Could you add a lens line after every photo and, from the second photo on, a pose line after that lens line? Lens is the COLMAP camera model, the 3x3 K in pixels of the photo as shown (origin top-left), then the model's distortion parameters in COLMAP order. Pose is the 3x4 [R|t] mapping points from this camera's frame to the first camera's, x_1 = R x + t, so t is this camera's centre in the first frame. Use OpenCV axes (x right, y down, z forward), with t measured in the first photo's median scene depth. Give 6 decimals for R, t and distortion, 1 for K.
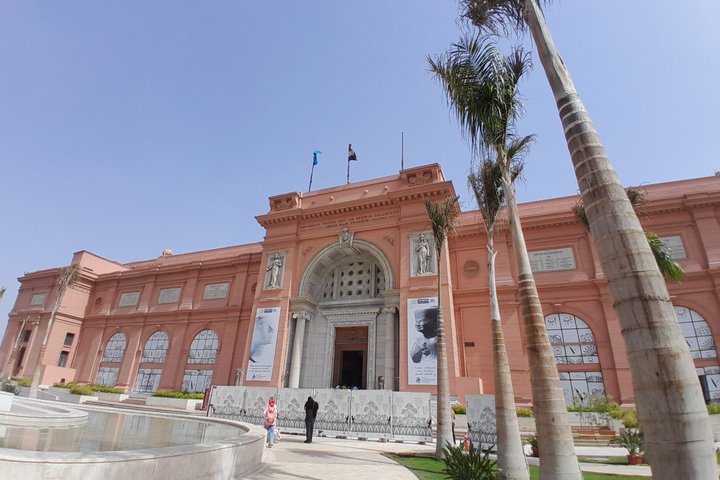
lens RADIAL K [[357.3, 0, 360.0], [0, 357.3, 240.0], [0, 0, 1]] dist [0.002599, -0.046699]
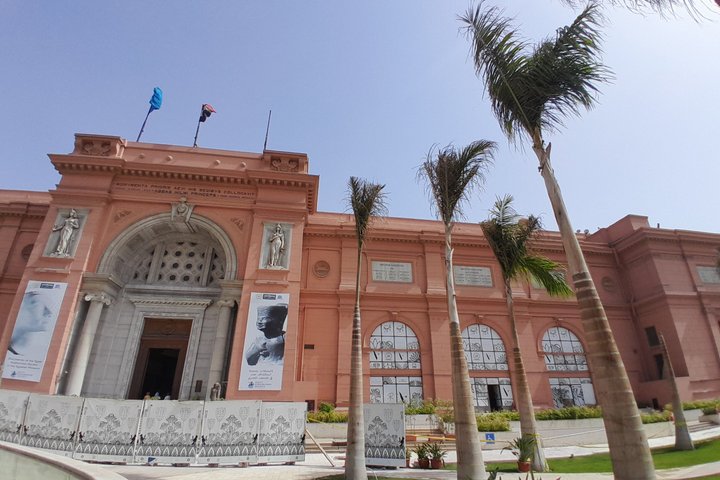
lens RADIAL K [[357.3, 0, 360.0], [0, 357.3, 240.0], [0, 0, 1]] dist [0.002599, -0.046699]
pose [[0.850099, 0.183741, 0.493529, -0.086546], [-0.182374, 0.981884, -0.051418, 0.030591], [-0.494036, -0.046297, 0.868208, 0.097502]]
